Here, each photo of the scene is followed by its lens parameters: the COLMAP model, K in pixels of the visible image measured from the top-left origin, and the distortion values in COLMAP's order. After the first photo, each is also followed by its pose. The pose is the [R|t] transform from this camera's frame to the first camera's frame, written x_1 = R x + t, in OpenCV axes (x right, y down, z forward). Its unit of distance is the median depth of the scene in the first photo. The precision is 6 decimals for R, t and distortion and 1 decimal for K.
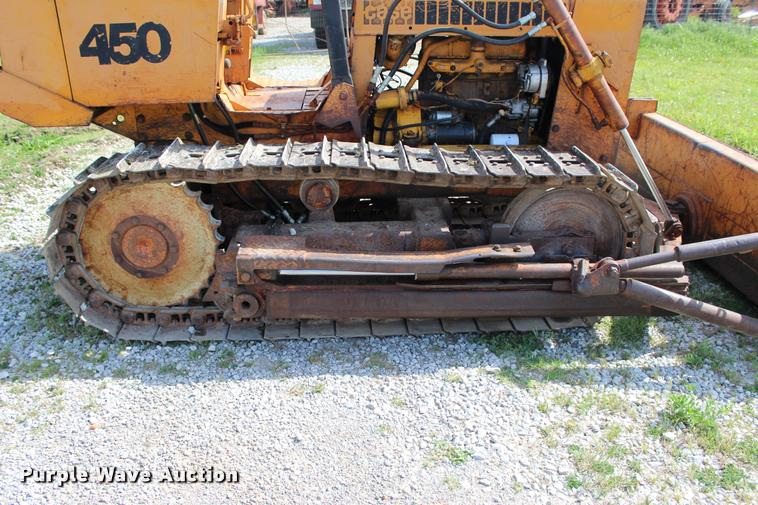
lens RADIAL K [[655.8, 0, 381.4], [0, 655.8, 260.3], [0, 0, 1]] dist [-0.161588, 0.145849]
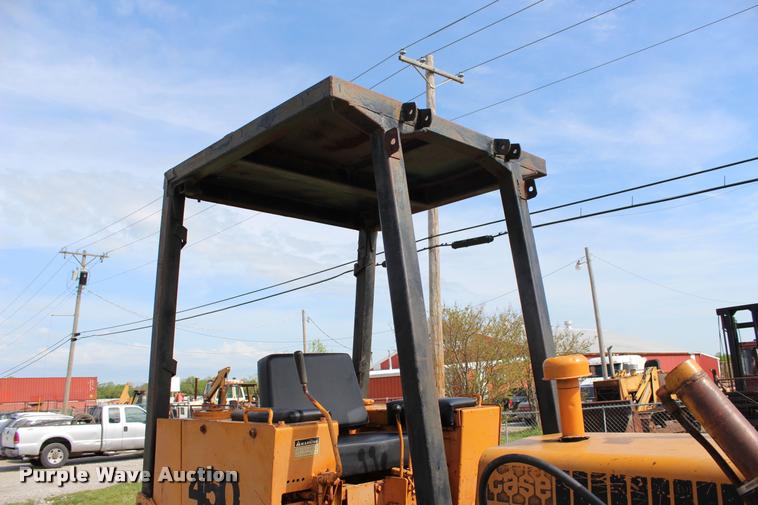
lens RADIAL K [[625.5, 0, 378.3], [0, 625.5, 258.3], [0, 0, 1]] dist [-0.167045, 0.148702]
pose [[0.651356, -0.163556, -0.740935, 0.399036], [-0.280278, 0.855569, -0.435253, -0.280658], [0.705110, 0.491173, 0.511439, 0.496193]]
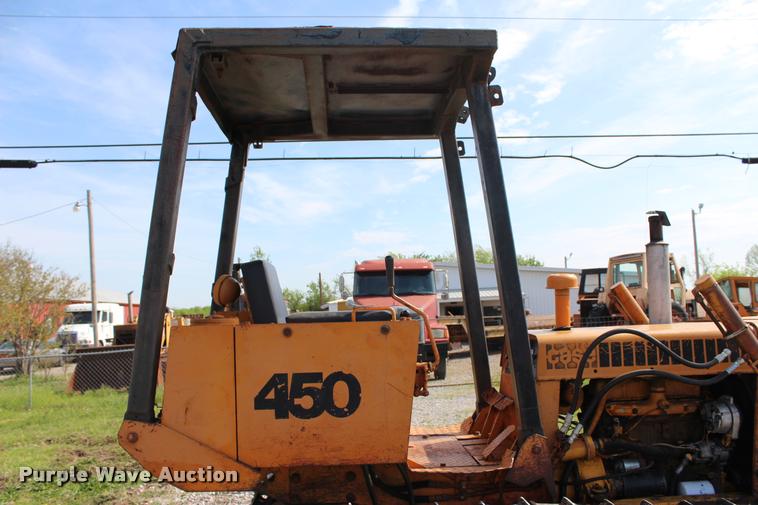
lens RADIAL K [[625.5, 0, 378.3], [0, 625.5, 258.3], [0, 0, 1]] dist [-0.167045, 0.148702]
pose [[0.999788, -0.020510, 0.002020, -0.271871], [0.018905, 0.873730, -0.486044, -0.081429], [0.008204, 0.485979, 0.873932, 0.148302]]
